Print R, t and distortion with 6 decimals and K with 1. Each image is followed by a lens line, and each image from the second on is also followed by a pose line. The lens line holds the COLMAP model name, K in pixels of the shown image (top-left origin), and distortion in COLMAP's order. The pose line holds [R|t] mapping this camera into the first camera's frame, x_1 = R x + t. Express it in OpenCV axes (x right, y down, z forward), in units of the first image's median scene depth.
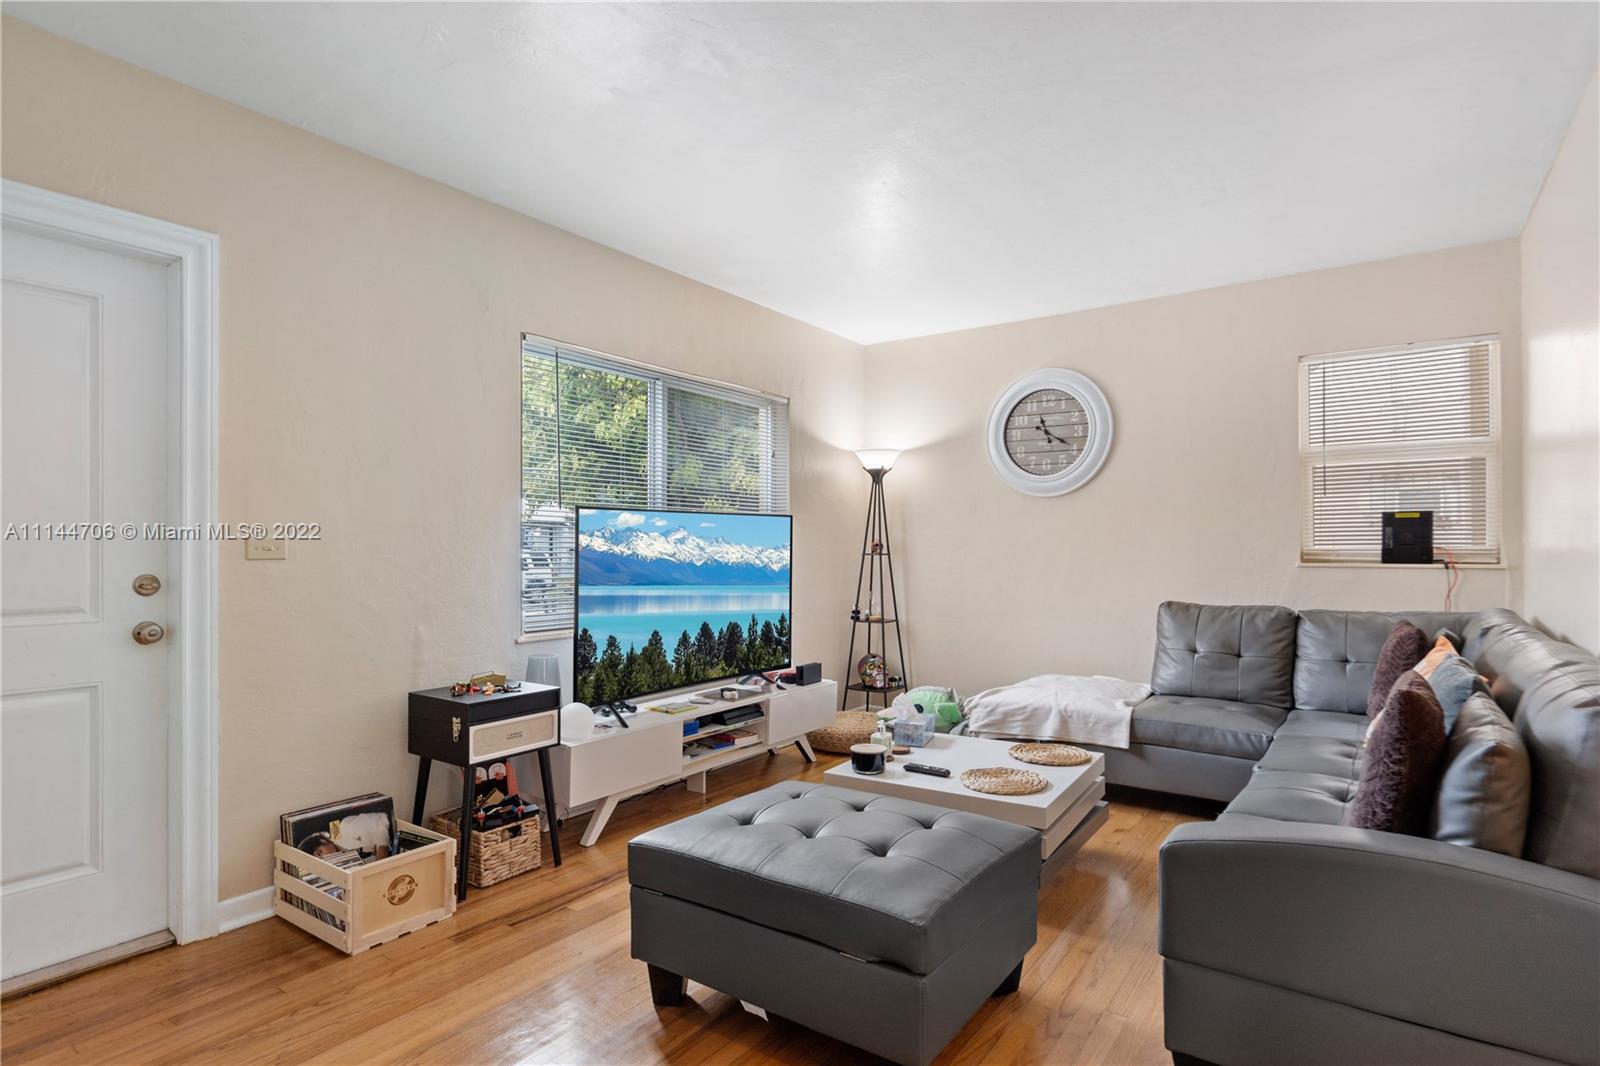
lens RADIAL K [[835.2, 0, 814.0], [0, 835.2, 538.2], [0, 0, 1]] dist [0.001607, -0.000410]
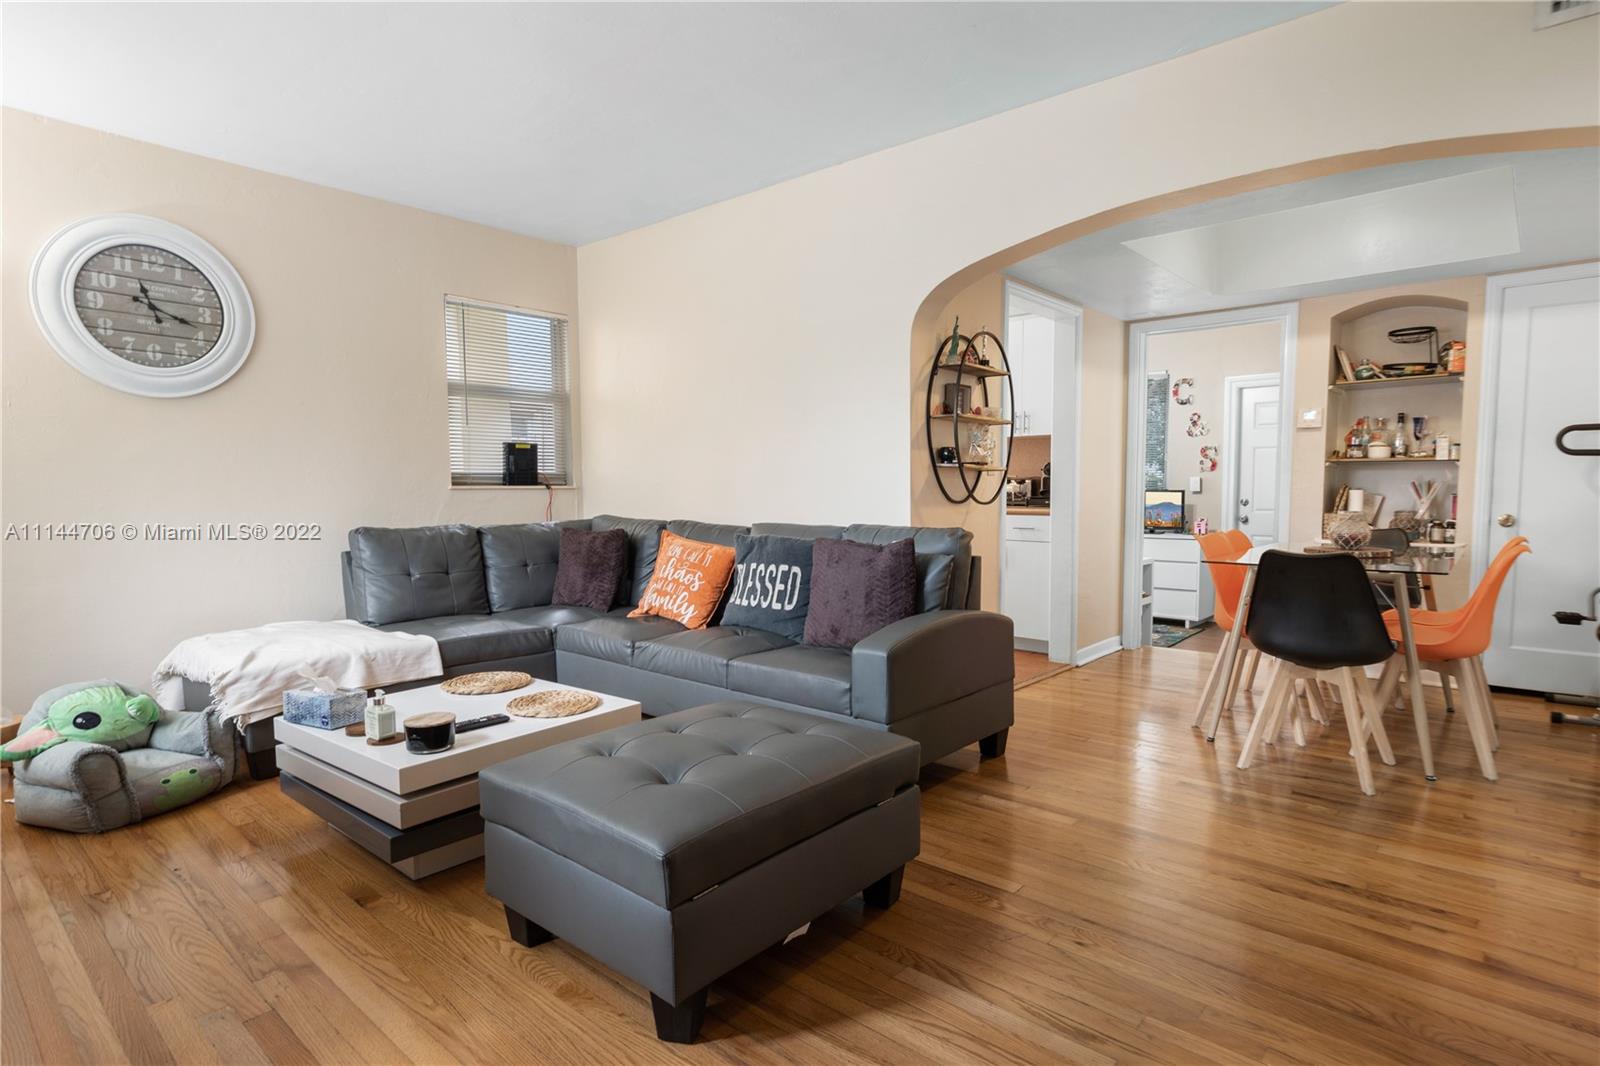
lens RADIAL K [[835.2, 0, 814.0], [0, 835.2, 538.2], [0, 0, 1]] dist [0.001607, -0.000410]
pose [[0.098251, -0.059551, 0.993378, -0.488665], [-0.004972, 0.998166, 0.060330, 0.032107], [-0.995149, -0.010866, 0.097775, 0.447446]]
